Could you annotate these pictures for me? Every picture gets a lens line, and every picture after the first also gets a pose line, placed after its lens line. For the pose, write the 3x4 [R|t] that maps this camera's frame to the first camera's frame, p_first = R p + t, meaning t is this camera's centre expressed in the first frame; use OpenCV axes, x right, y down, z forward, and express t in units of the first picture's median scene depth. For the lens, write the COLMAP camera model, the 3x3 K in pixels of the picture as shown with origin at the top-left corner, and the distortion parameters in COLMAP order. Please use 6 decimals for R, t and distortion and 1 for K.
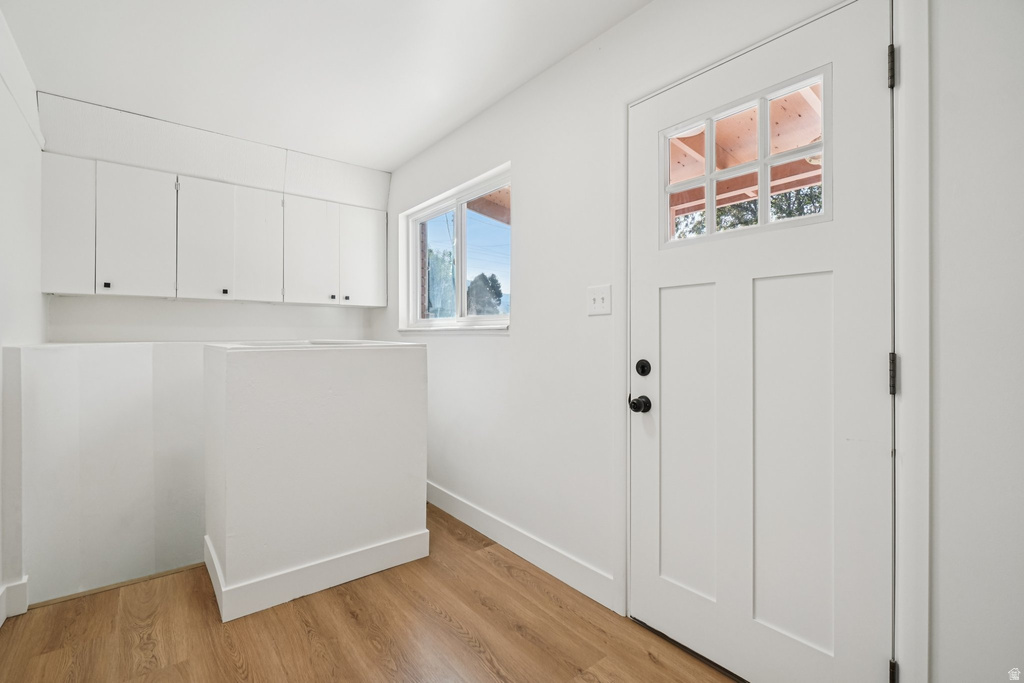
lens RADIAL K [[453.7, 0, 510.7], [0, 453.7, 342.7], [0, 0, 1]] dist [-0.013829, 0.000085]
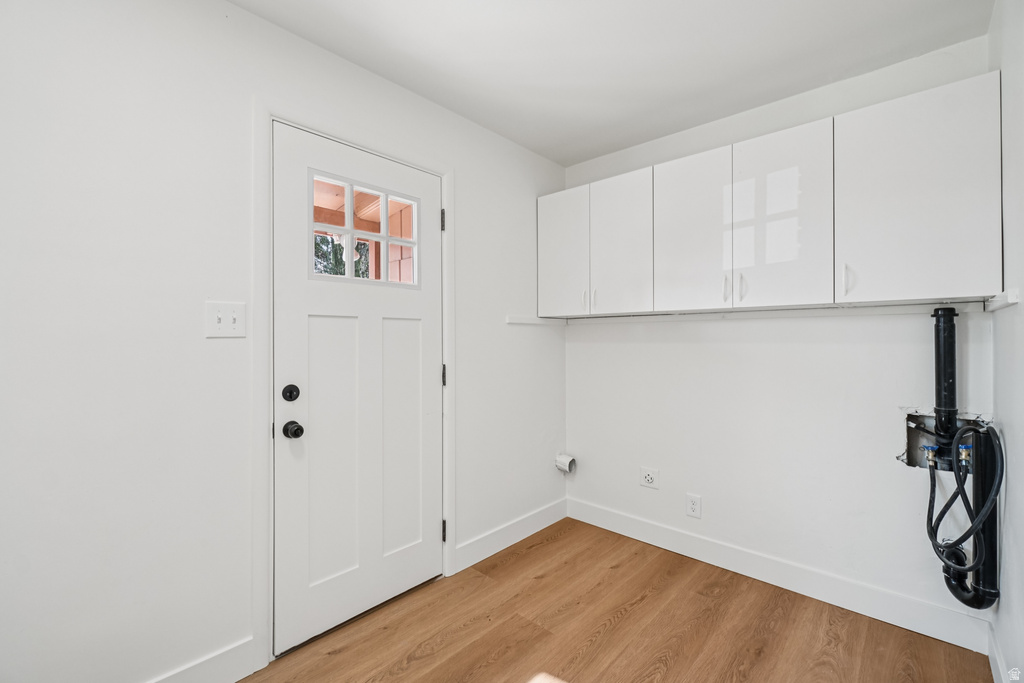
lens RADIAL K [[431.8, 0, 512.0], [0, 431.8, 341.5], [0, 0, 1]] dist [0.009948, -0.000094]
pose [[-0.151912, -0.004419, 0.988384, -0.733323], [0.005298, 0.999972, 0.005285, -0.061765], [-0.988380, 0.006039, -0.151884, 0.661754]]
